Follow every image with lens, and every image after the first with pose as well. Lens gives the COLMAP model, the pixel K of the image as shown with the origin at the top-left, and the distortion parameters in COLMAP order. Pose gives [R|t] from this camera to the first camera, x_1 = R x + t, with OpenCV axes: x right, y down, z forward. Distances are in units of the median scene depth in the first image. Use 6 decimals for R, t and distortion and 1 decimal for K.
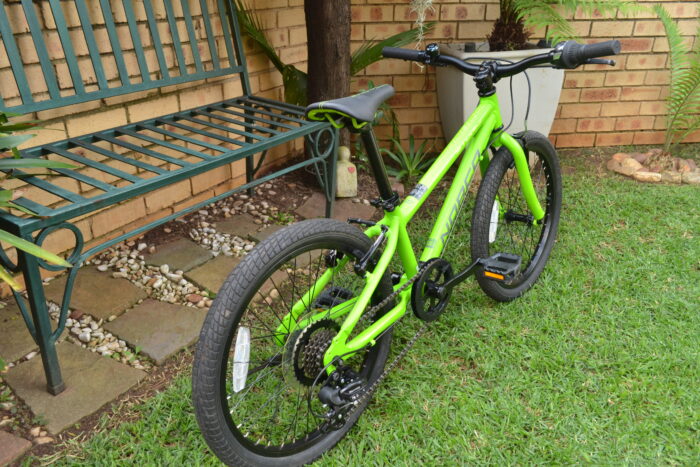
lens RADIAL K [[569.5, 0, 347.7], [0, 569.5, 233.8], [0, 0, 1]] dist [-0.000965, 0.003714]
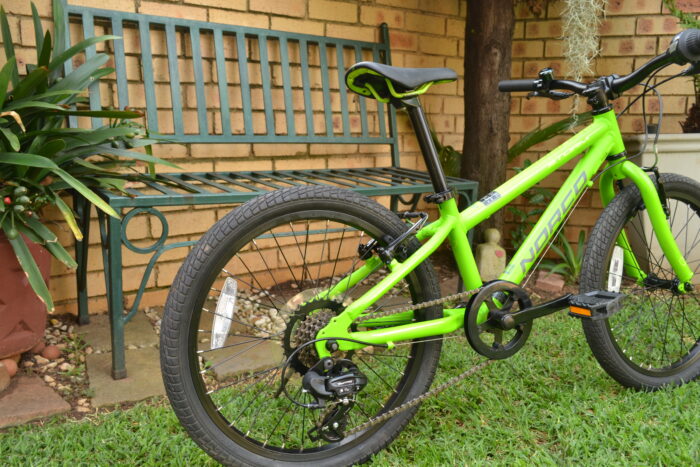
lens RADIAL K [[587.1, 0, 346.5], [0, 587.1, 235.9], [0, 0, 1]] dist [-0.016039, -0.000720]
pose [[0.919025, 0.072957, -0.387389, 0.176766], [-0.172060, 0.958412, -0.227689, 0.141187], [0.354667, 0.275906, 0.893357, 0.096008]]
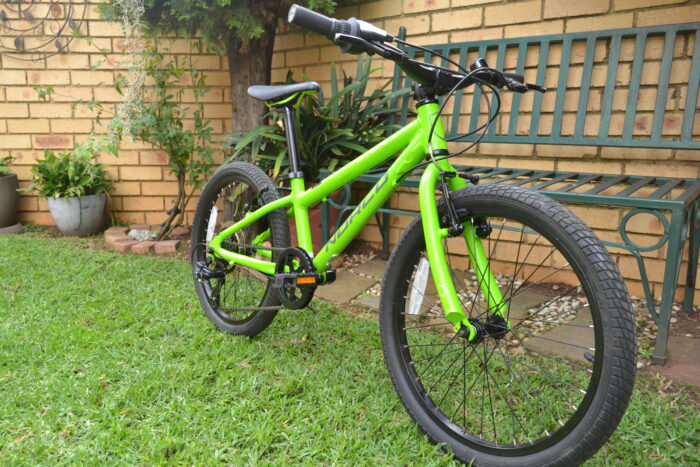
lens RADIAL K [[569.5, 0, 338.7], [0, 569.5, 234.9], [0, 0, 1]] dist [-0.000965, 0.003714]
pose [[-0.104486, 0.177912, -0.978484, 0.751362], [-0.431740, 0.878211, 0.205782, -0.141680], [0.895926, 0.443952, -0.014949, 0.696377]]
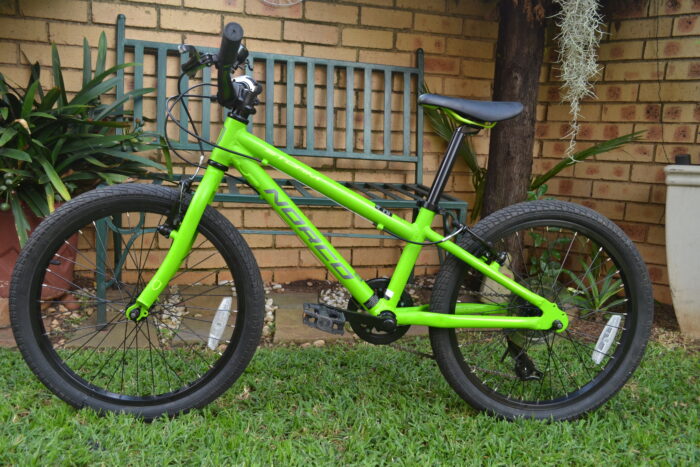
lens RADIAL K [[569.5, 0, 347.4], [0, 569.5, 235.1], [0, 0, 1]] dist [-0.000965, 0.003714]
pose [[0.729692, 0.141718, -0.668929, 0.516277], [-0.335085, 0.926879, -0.169156, 0.075862], [0.596044, 0.347580, 0.723823, 0.223589]]
